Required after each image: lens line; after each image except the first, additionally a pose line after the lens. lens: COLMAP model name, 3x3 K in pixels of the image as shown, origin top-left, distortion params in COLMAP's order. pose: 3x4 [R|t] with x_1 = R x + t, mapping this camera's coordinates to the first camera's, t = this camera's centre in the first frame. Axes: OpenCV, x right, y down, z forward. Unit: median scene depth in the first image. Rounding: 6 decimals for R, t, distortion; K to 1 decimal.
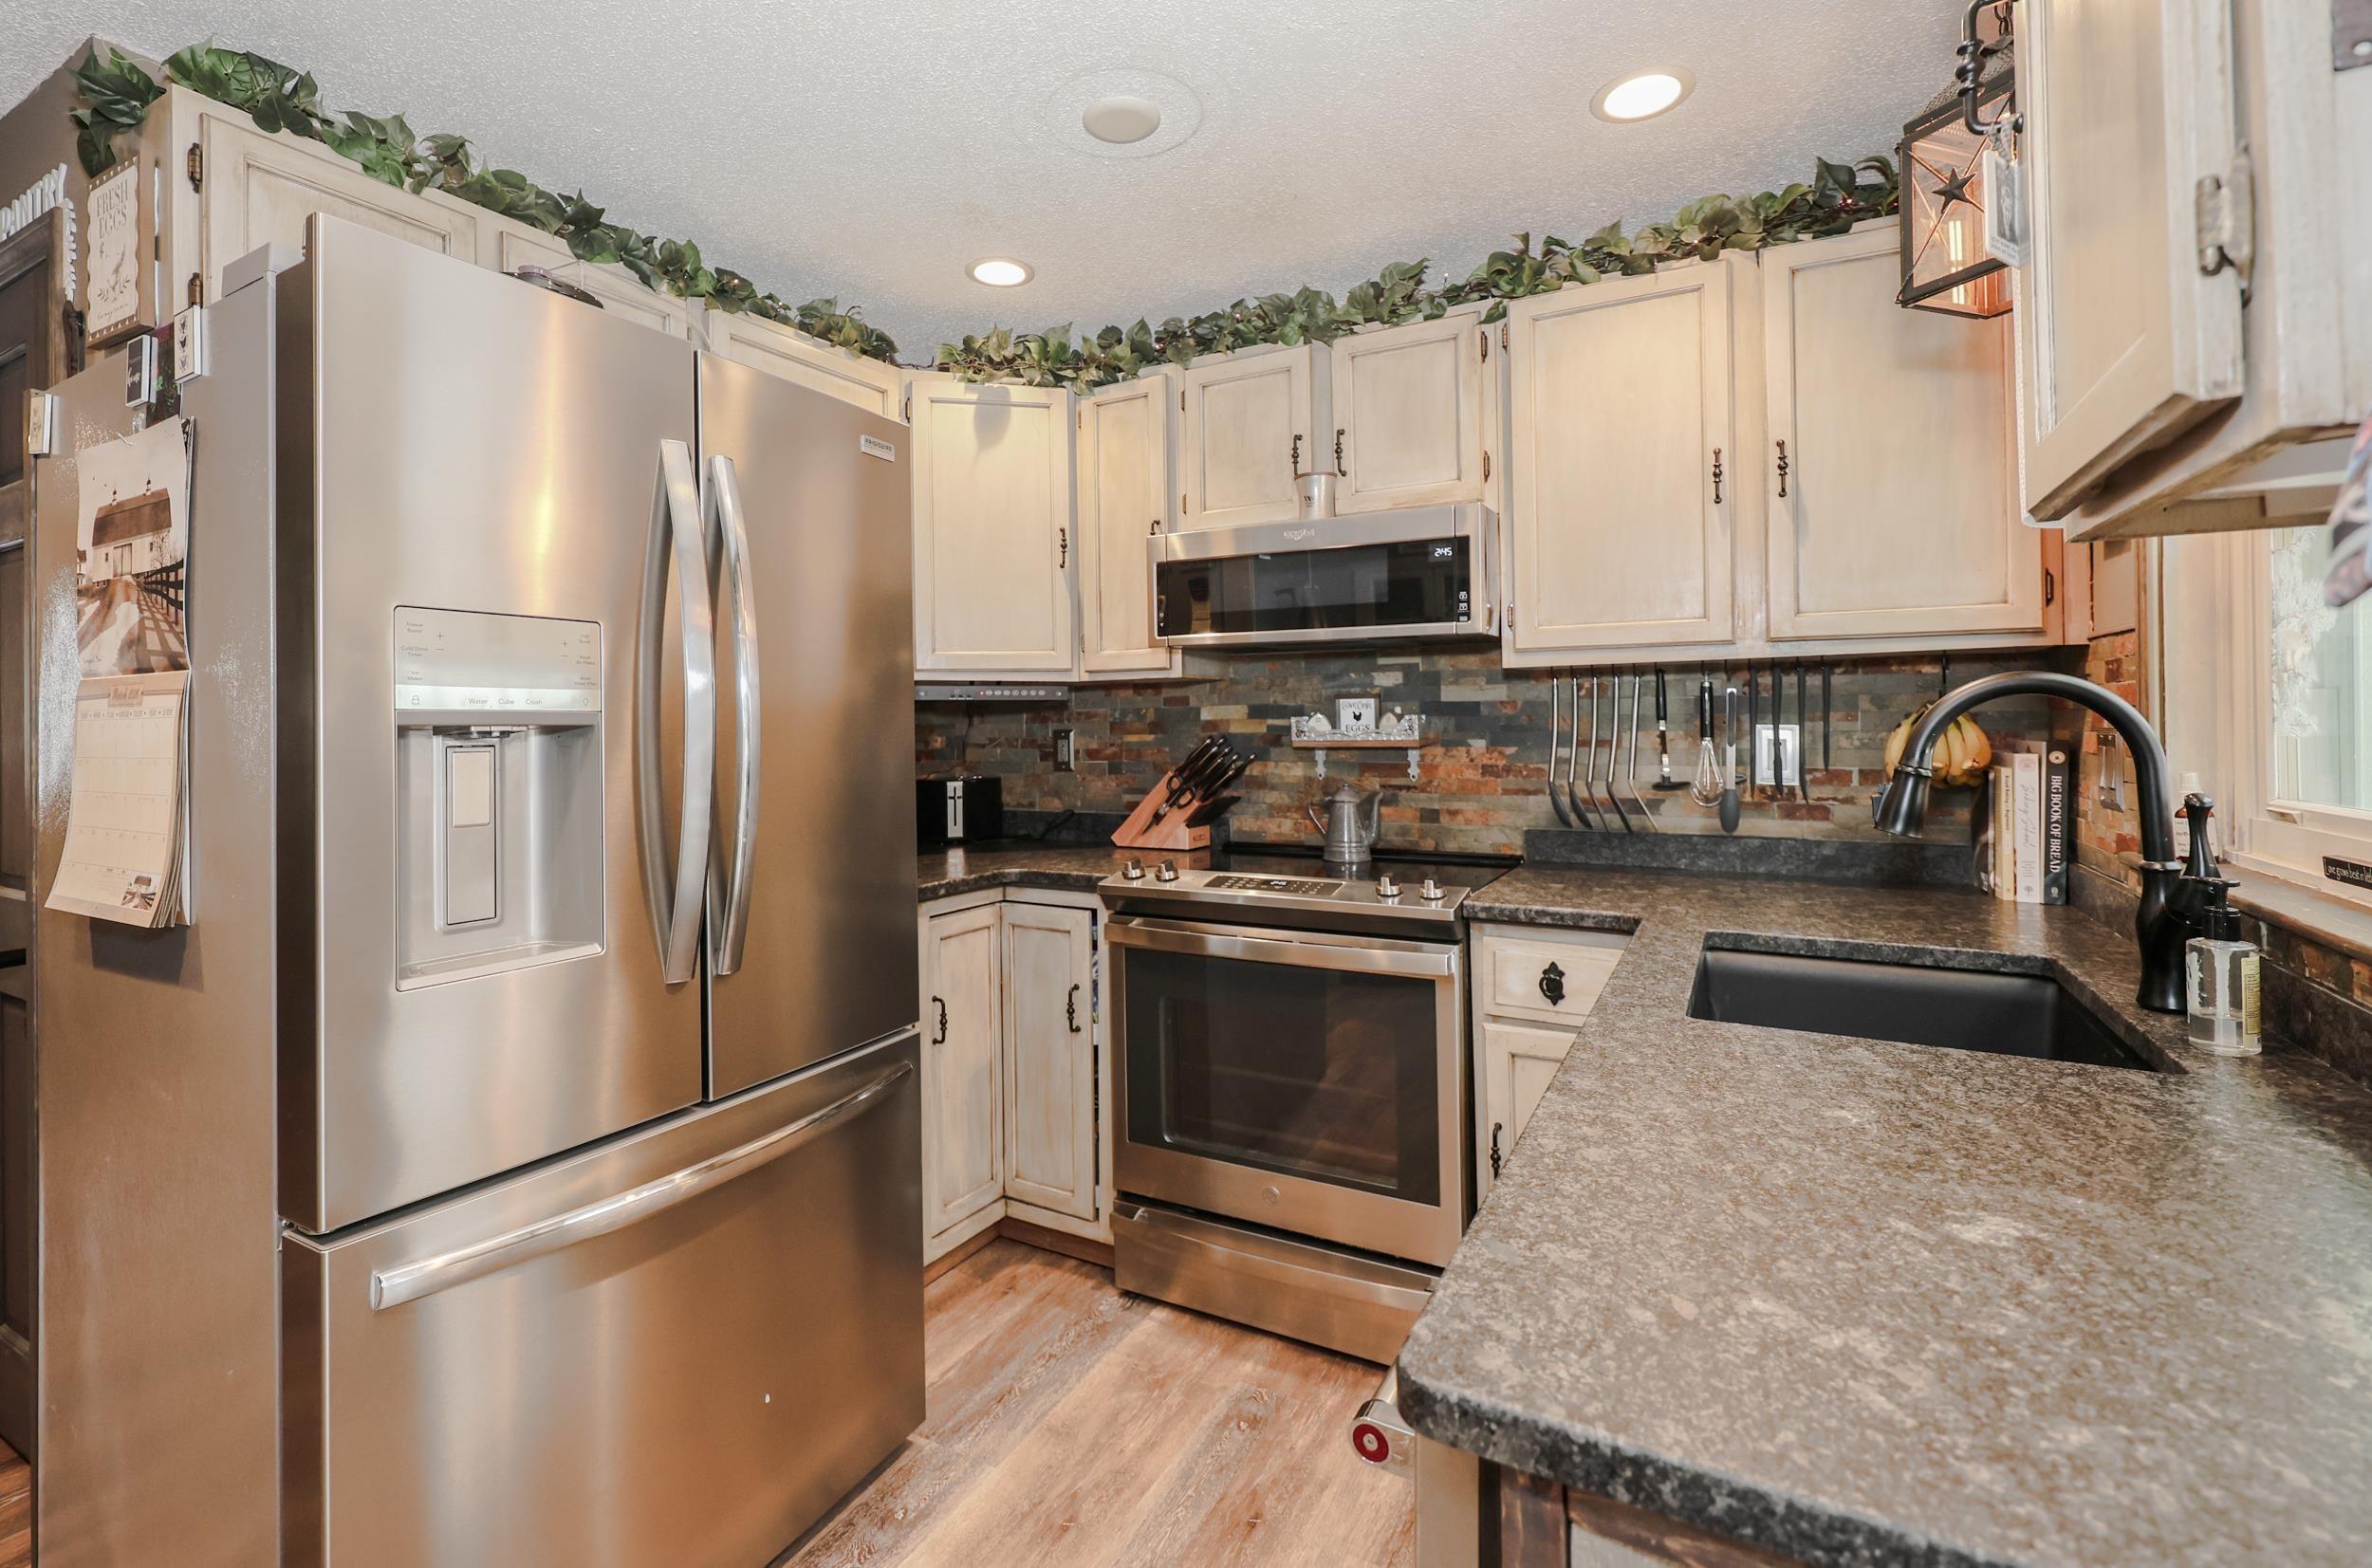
lens RADIAL K [[1041.1, 0, 1188.7], [0, 1041.1, 712.3], [0, 0, 1]] dist [-0.000495, 0.000164]
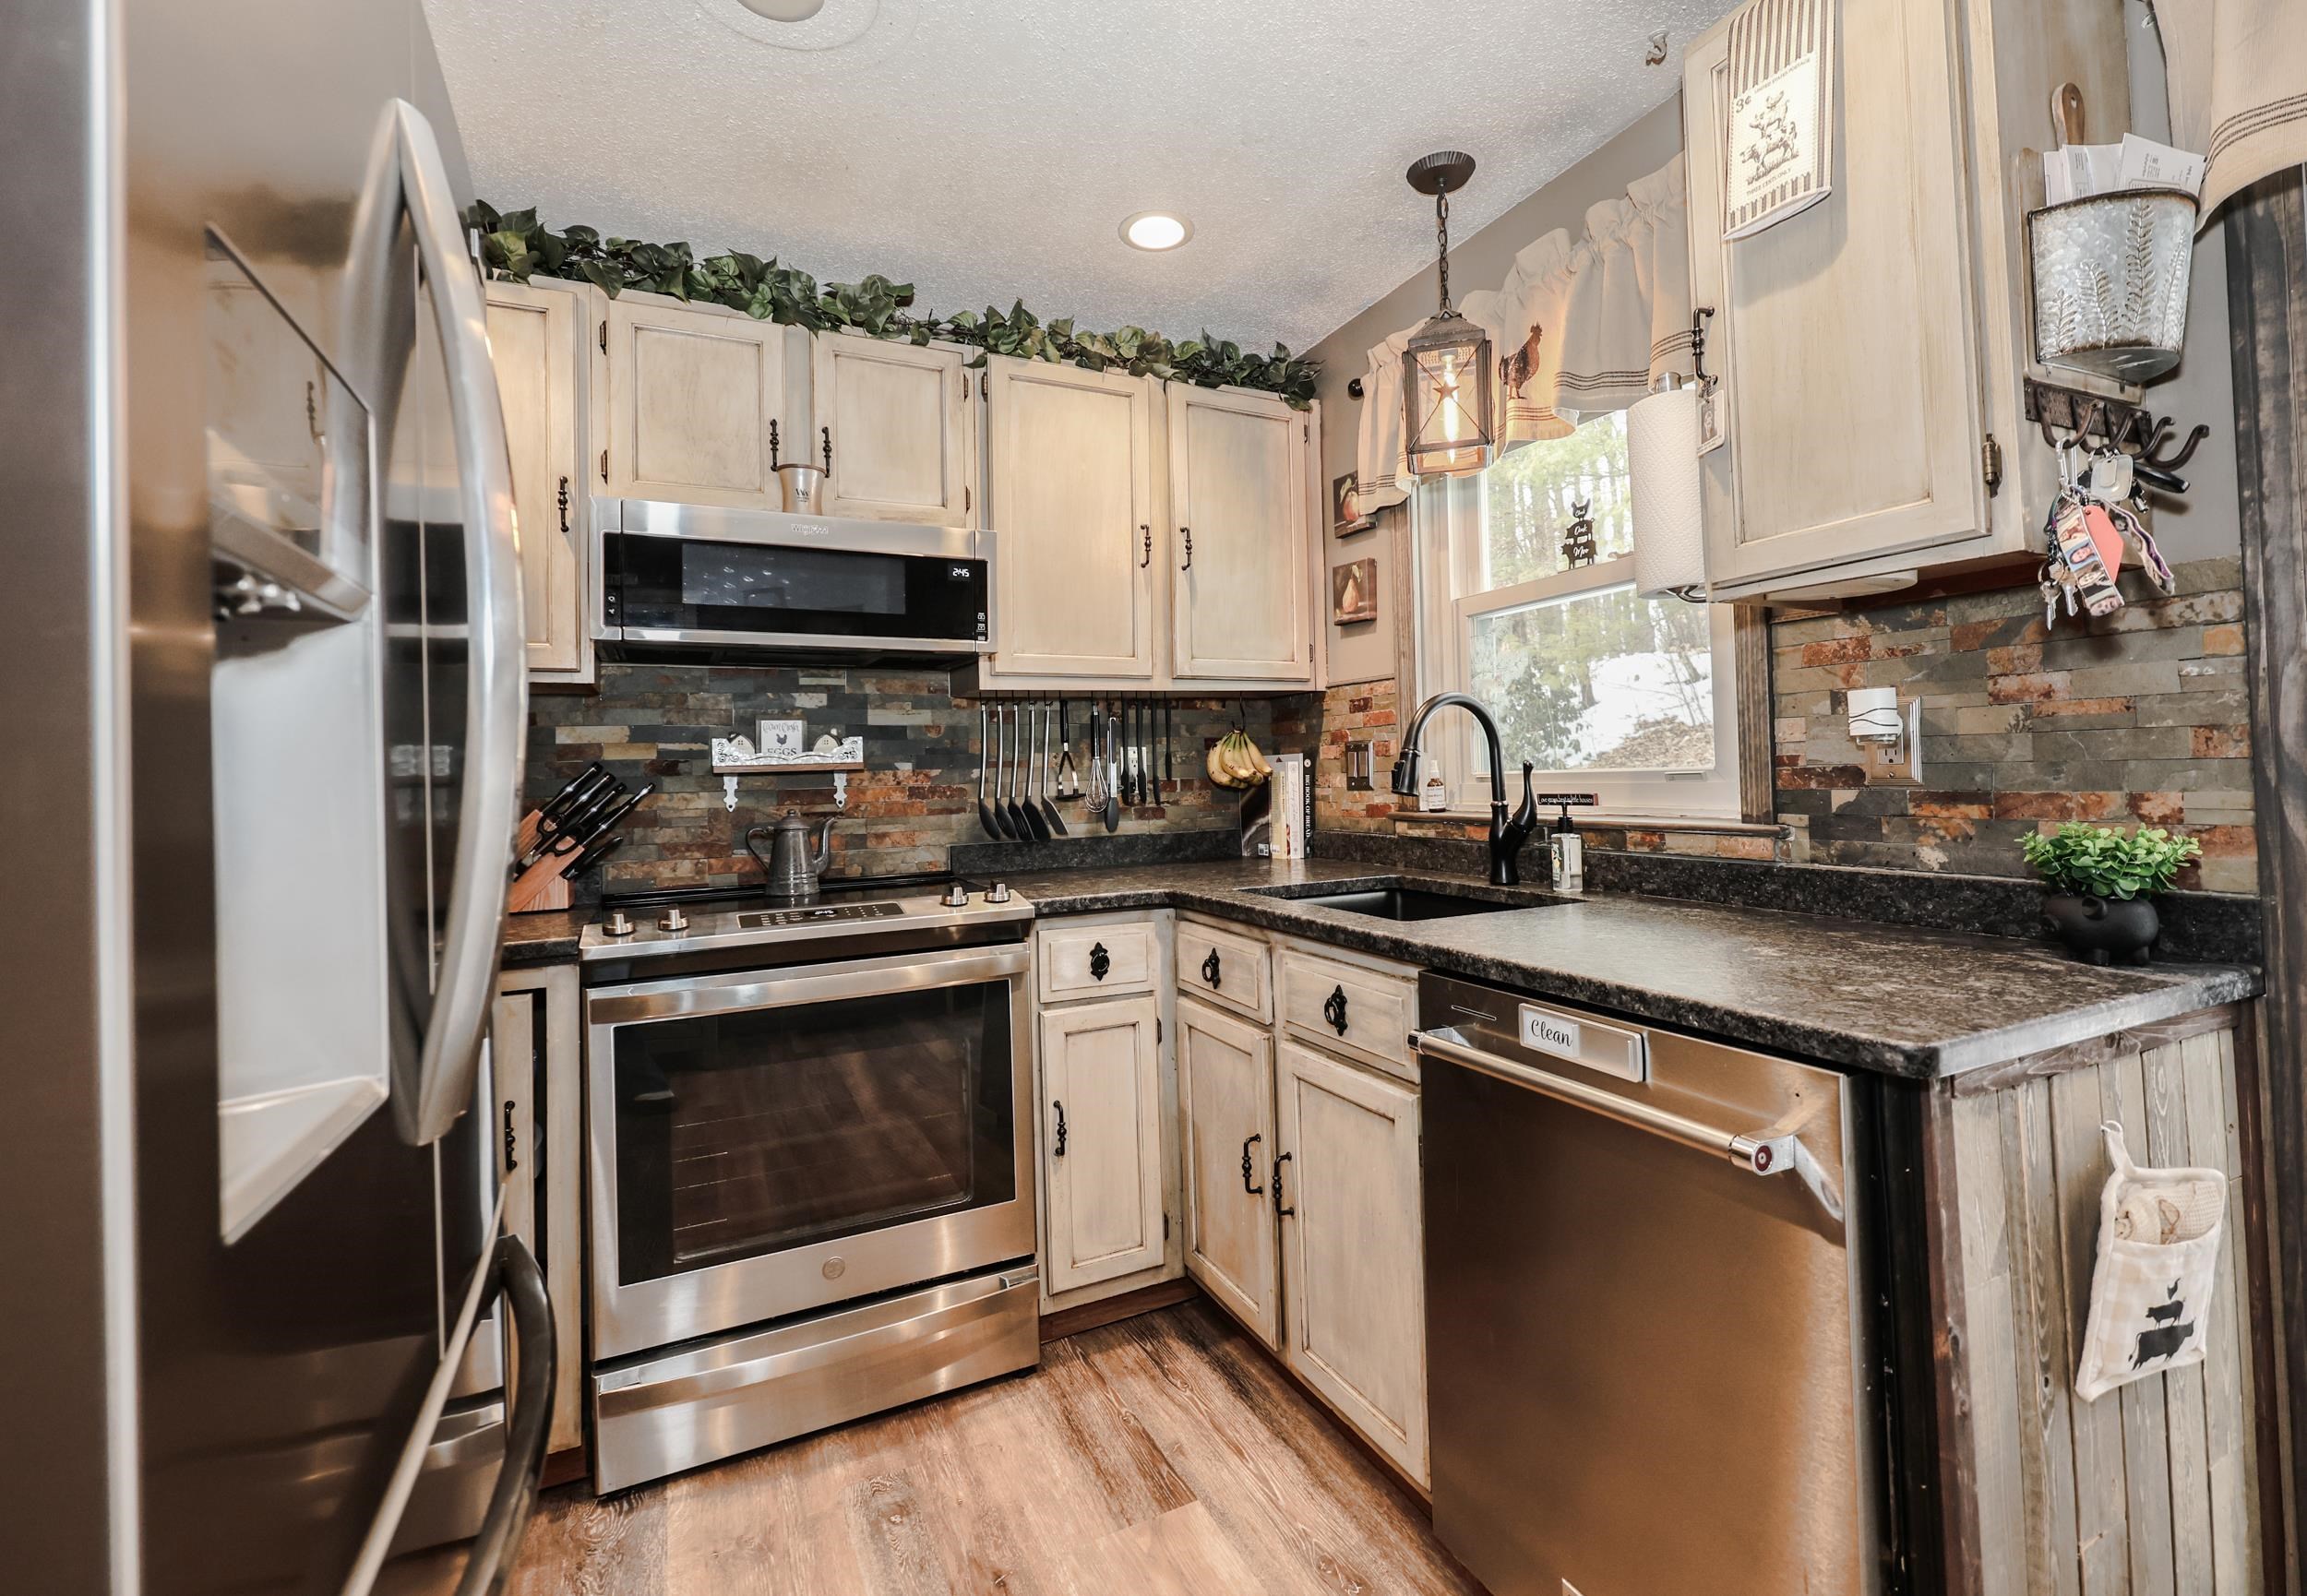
lens RADIAL K [[1002.9, 0, 1156.4], [0, 1002.9, 746.5], [0, 0, 1]] dist [0.000987, 0.000282]
pose [[0.586867, 0.015248, 0.809540, -0.402736], [0.015648, 0.999422, -0.030169, 0.047013], [-0.809532, 0.030373, 0.586289, 0.236390]]
